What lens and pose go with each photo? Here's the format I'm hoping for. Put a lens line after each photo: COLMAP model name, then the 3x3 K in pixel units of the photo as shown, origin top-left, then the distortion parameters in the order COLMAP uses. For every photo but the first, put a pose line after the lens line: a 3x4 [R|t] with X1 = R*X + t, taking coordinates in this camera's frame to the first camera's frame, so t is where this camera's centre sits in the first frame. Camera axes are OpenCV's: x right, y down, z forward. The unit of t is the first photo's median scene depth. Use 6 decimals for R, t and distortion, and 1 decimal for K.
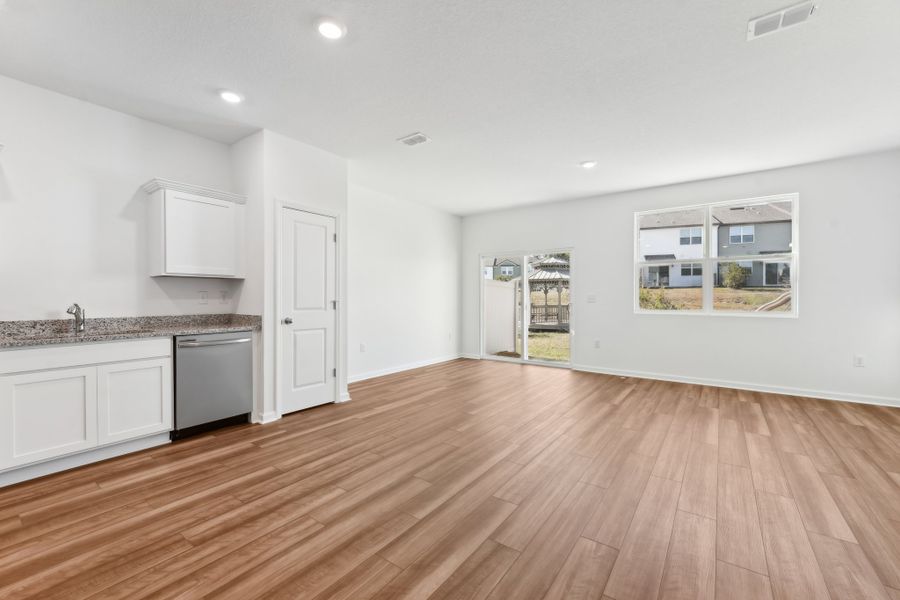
lens RADIAL K [[373.0, 0, 450.0], [0, 373.0, 300.0], [0, 0, 1]] dist [0.001663, 0.000171]
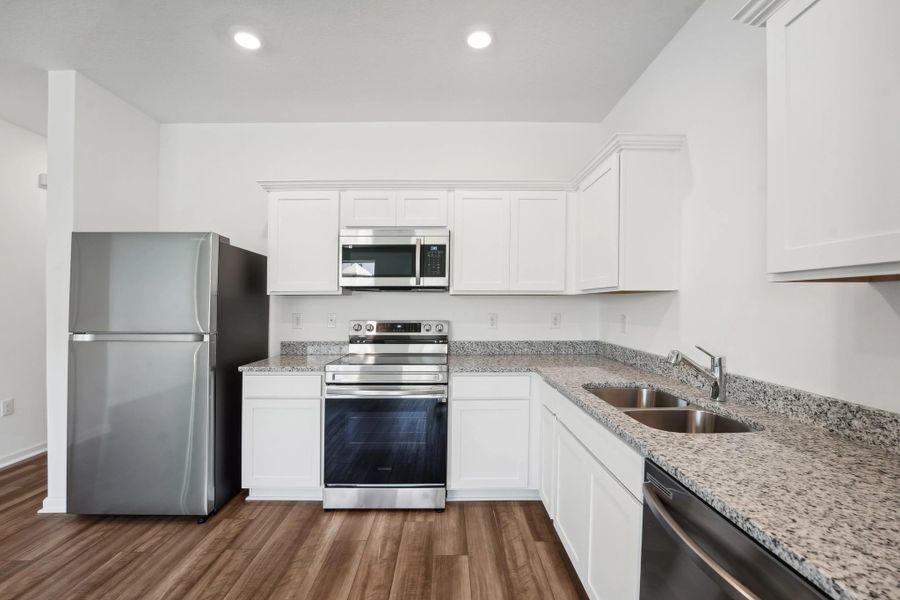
lens RADIAL K [[383.6, 0, 450.0], [0, 383.6, 300.0], [0, 0, 1]] dist [-0.021360, 0.000220]
pose [[-0.807108, -0.005099, -0.590381, -0.364204], [-0.003520, 0.999986, -0.003825, -0.049663], [0.590393, -0.001009, -0.807115, 1.179478]]
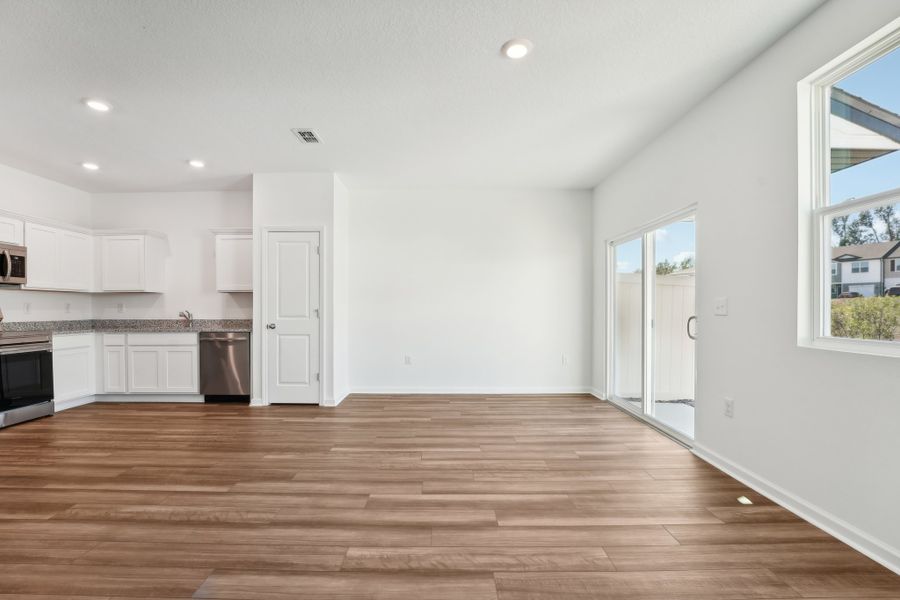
lens RADIAL K [[387.2, 0, 438.9], [0, 387.2, 311.5], [0, 0, 1]] dist [-0.023372, 0.000314]
pose [[0.581783, 0.004918, -0.813329, 1.087606], [-0.003515, 0.999988, 0.003533, 0.003551], [0.813336, 0.000803, 0.581794, 0.877724]]
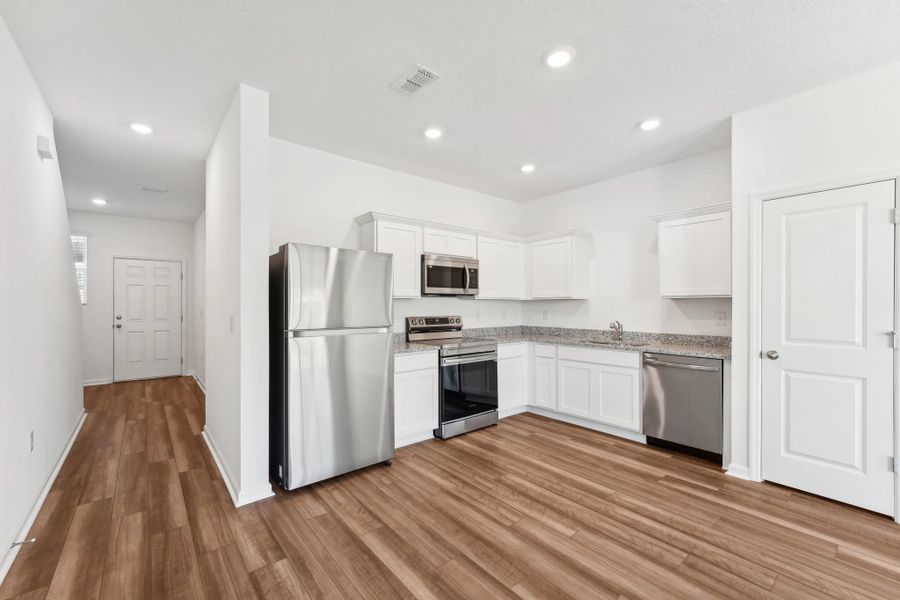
lens RADIAL K [[373.0, 0, 450.0], [0, 373.0, 300.0], [0, 0, 1]] dist [0.001663, 0.000171]
pose [[-0.246000, -0.010255, -0.969215, 0.526661], [-0.004616, 0.999945, -0.009408, -0.050325], [0.969259, 0.002160, -0.246034, 0.702169]]
